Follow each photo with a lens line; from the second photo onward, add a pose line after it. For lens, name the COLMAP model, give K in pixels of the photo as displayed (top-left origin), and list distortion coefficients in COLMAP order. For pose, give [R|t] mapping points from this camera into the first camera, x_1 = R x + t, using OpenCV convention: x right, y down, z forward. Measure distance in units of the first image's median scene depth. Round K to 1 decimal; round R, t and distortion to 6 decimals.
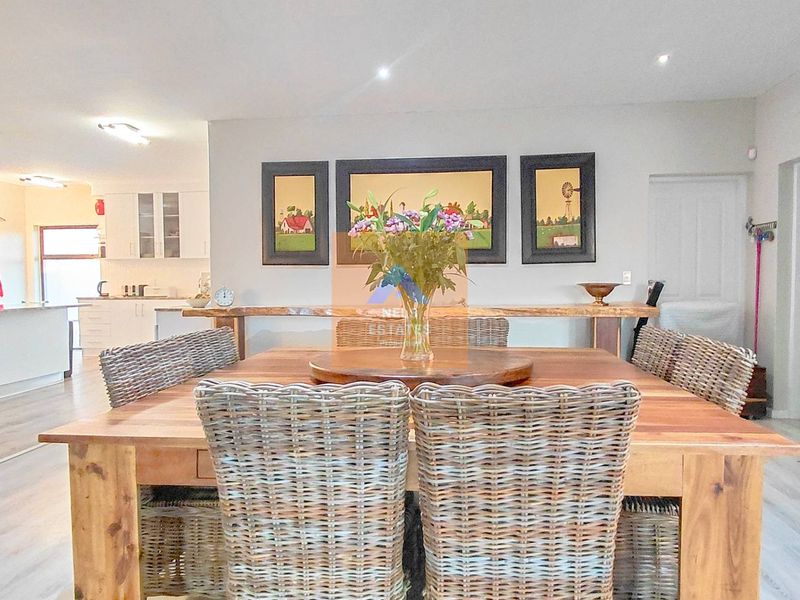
lens RADIAL K [[555.3, 0, 401.5], [0, 555.3, 301.7], [0, 0, 1]] dist [0.008508, 0.004416]
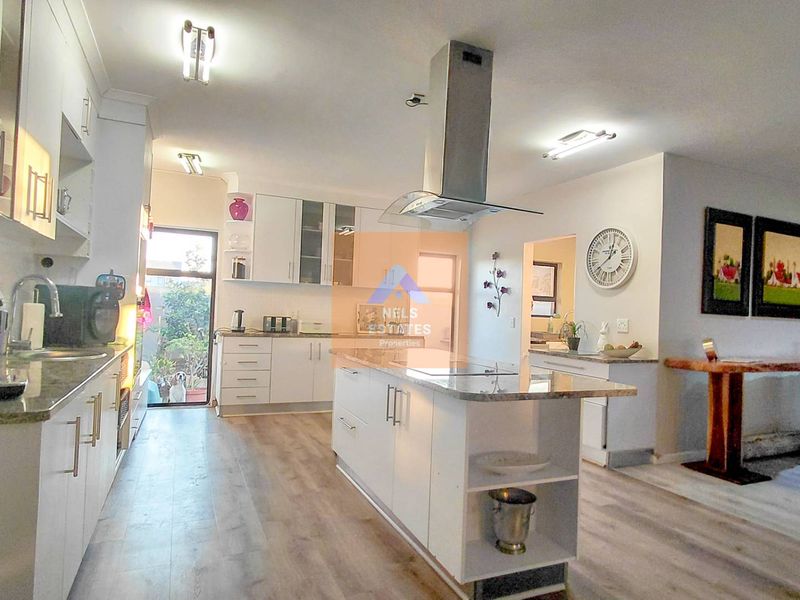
lens RADIAL K [[505.5, 0, 407.0], [0, 505.5, 302.9], [0, 0, 1]] dist [0.001894, -0.000278]
pose [[0.859325, 0.048210, 0.509152, -0.703462], [-0.023184, 0.998196, -0.055387, -0.015495], [-0.510904, 0.035791, 0.858893, 0.324721]]
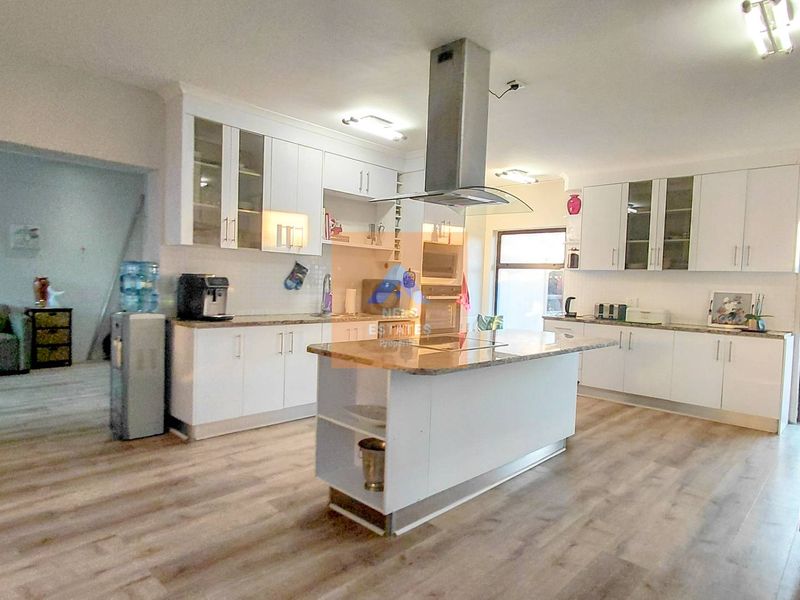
lens RADIAL K [[505.5, 0, 405.6], [0, 505.5, 301.5], [0, 0, 1]] dist [0.001894, -0.000278]
pose [[0.807020, 0.058572, -0.587612, -0.308684], [-0.063175, 0.997922, 0.012707, -0.025683], [0.587135, 0.026868, 0.809043, 0.282340]]
